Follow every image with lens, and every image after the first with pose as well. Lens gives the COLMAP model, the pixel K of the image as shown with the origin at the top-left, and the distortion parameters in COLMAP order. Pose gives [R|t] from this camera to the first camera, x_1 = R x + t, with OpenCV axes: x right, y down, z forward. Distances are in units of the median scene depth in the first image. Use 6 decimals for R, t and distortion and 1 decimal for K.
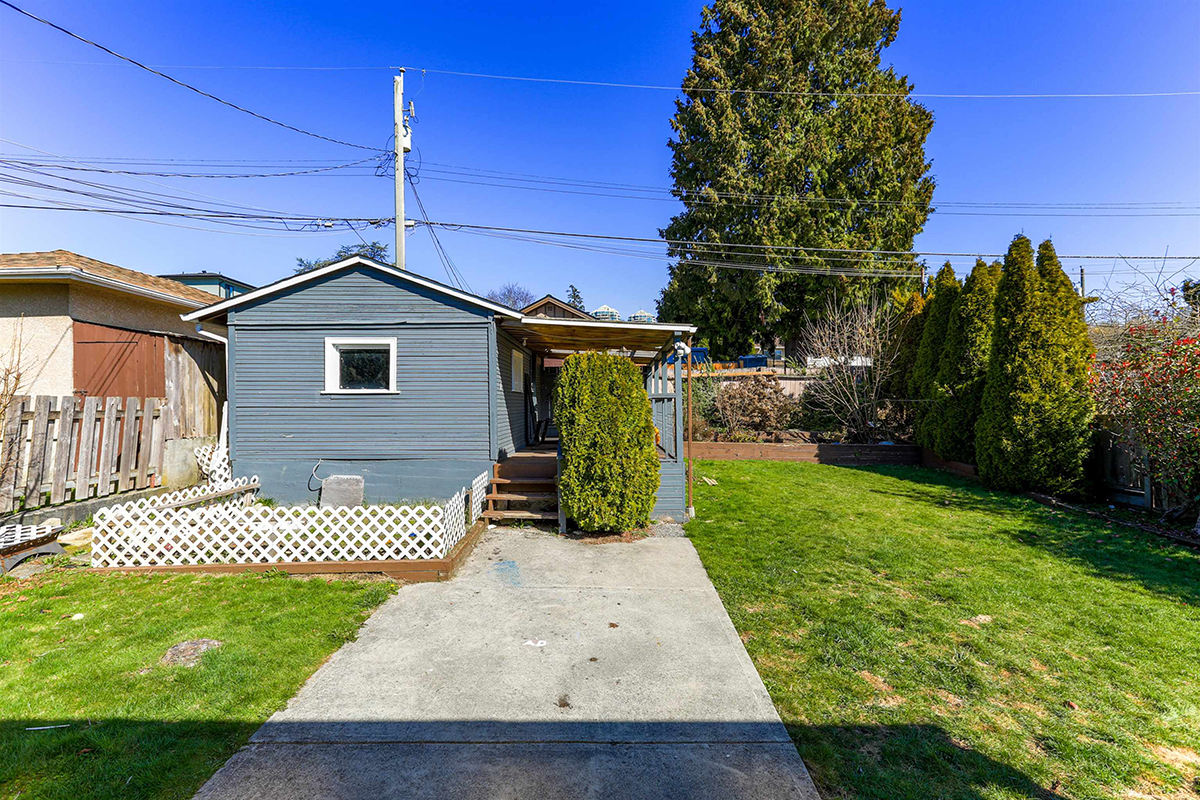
lens RADIAL K [[543.6, 0, 602.0], [0, 543.6, 397.9], [0, 0, 1]] dist [0.002846, -0.000482]
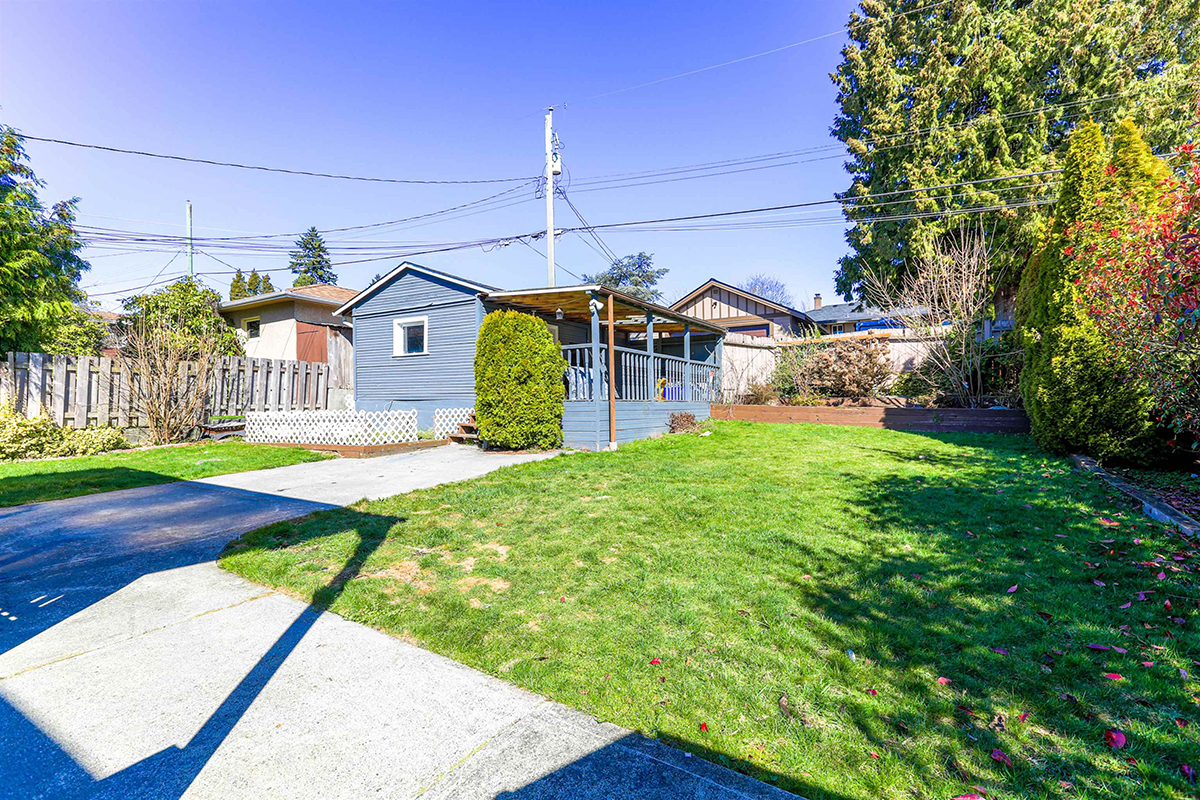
lens RADIAL K [[543.6, 0, 602.5], [0, 543.6, 400.4], [0, 0, 1]] dist [0.002846, -0.000482]
pose [[0.860174, -0.003564, -0.509989, 0.555810], [0.006985, 0.999964, 0.004794, 0.080778], [0.509953, -0.007686, 0.860168, -0.005055]]
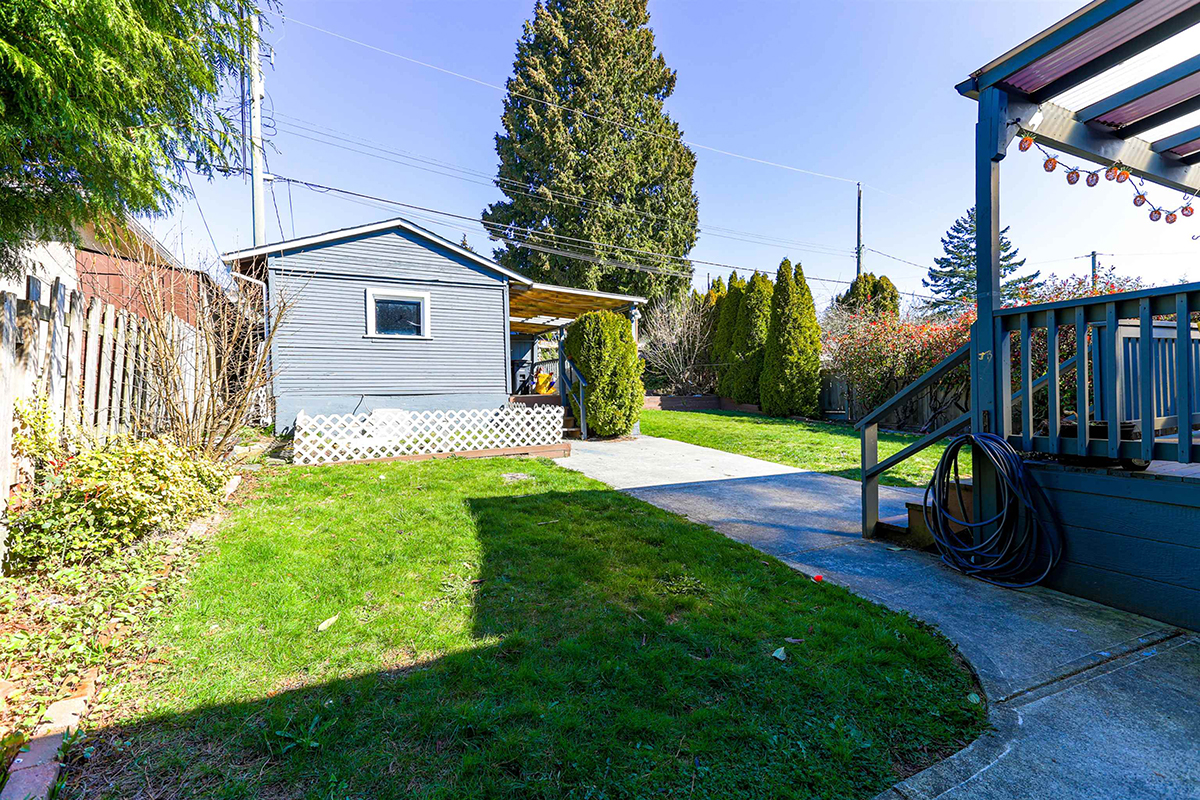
lens RADIAL K [[543.6, 0, 603.4], [0, 543.6, 398.6], [0, 0, 1]] dist [0.002846, -0.000482]
pose [[0.888483, -0.016874, 0.458599, -0.433491], [0.006790, 0.999698, 0.023629, 0.070979], [-0.458859, -0.017880, 0.888329, -0.176475]]
